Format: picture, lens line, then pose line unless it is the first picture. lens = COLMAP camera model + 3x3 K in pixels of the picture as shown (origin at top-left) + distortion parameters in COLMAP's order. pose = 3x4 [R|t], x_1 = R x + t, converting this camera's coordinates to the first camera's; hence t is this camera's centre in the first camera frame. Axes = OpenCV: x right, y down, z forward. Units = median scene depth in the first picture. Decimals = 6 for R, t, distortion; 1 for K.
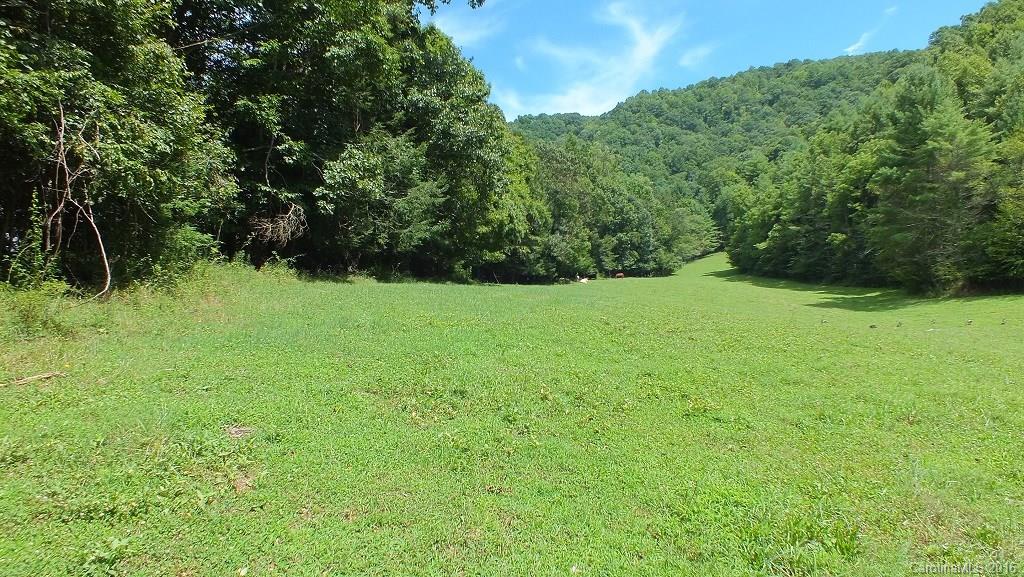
lens RADIAL K [[668.9, 0, 511.7], [0, 668.9, 294.1], [0, 0, 1]] dist [-0.044068, 0.022348]
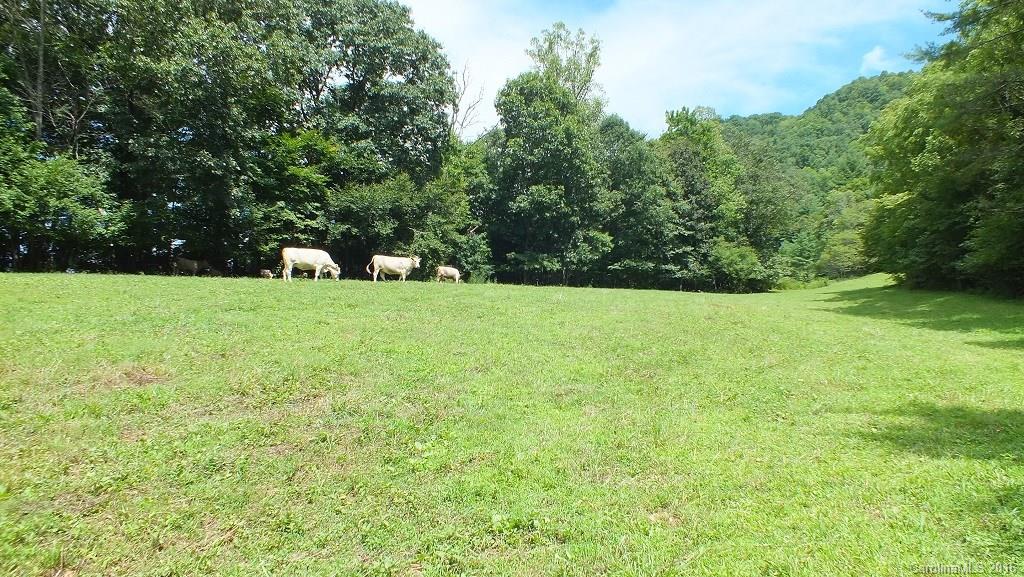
lens RADIAL K [[668.9, 0, 514.1], [0, 668.9, 281.0], [0, 0, 1]] dist [-0.044068, 0.022348]
pose [[0.947511, 0.013145, -0.319452, 0.435693], [-0.031960, 0.998044, -0.053727, -0.007327], [0.318121, 0.061116, 0.946078, 0.885921]]
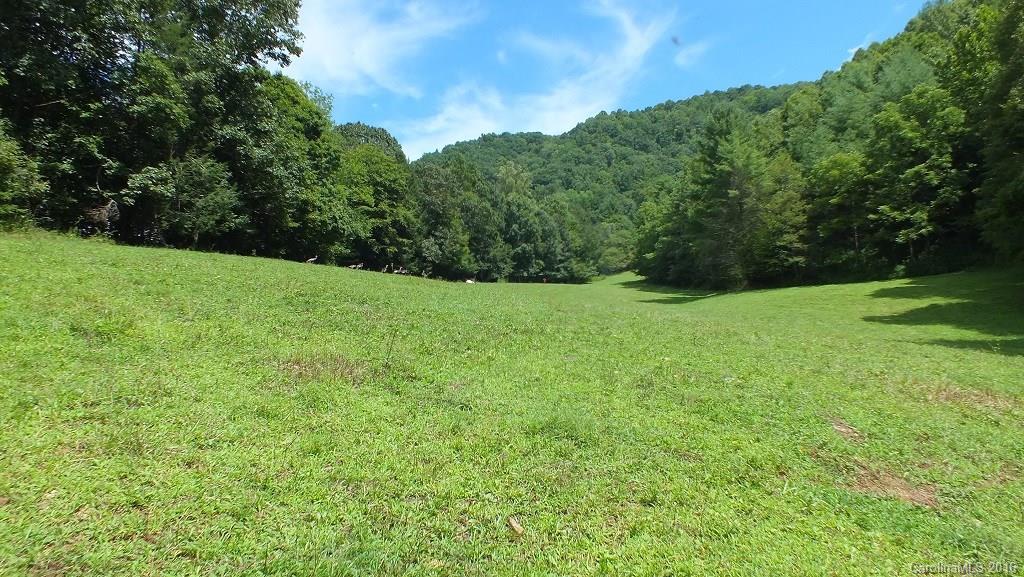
lens RADIAL K [[668.9, 0, 495.2], [0, 668.9, 280.1], [0, 0, 1]] dist [-0.044068, 0.022348]
pose [[0.999785, 0.014730, 0.014588, 0.150527], [-0.014066, 0.998904, -0.044645, 0.031053], [-0.015229, 0.044430, 0.998896, -0.159747]]
